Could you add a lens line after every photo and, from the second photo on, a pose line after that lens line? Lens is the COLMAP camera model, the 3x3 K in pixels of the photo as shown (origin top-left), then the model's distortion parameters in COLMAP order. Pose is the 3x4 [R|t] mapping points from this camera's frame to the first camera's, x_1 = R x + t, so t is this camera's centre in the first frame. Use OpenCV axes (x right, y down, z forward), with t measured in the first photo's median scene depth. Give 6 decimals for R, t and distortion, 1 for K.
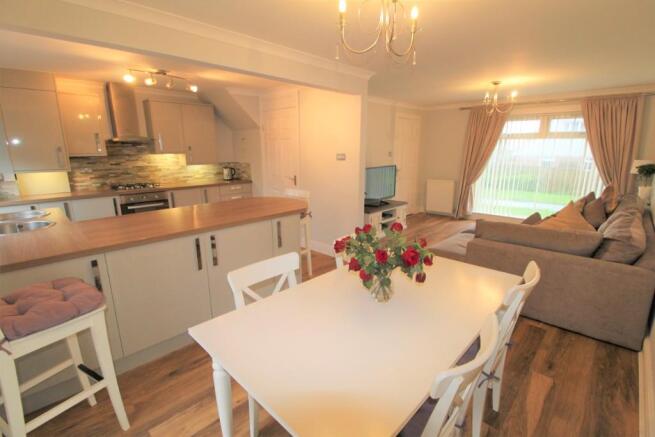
lens RADIAL K [[315.7, 0, 334.1], [0, 315.7, 224.6], [0, 0, 1]] dist [-0.001524, -0.001549]
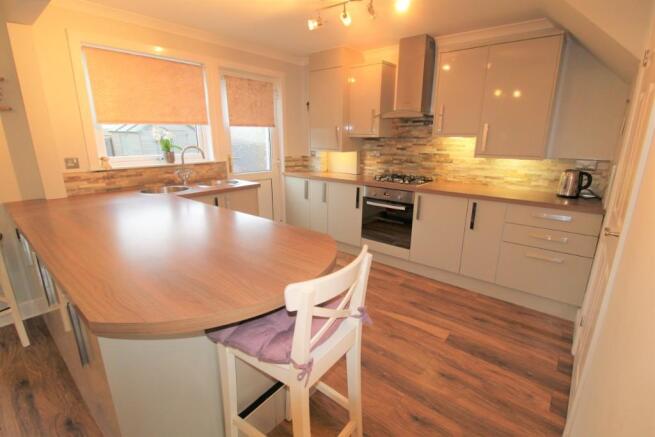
lens RADIAL K [[315.7, 0, 334.1], [0, 315.7, 224.6], [0, 0, 1]] dist [-0.001524, -0.001549]
pose [[0.064959, 0.269849, -0.960709, 0.115496], [-0.246508, 0.937244, 0.246590, -0.163939], [0.966961, 0.220804, 0.127403, 0.765628]]
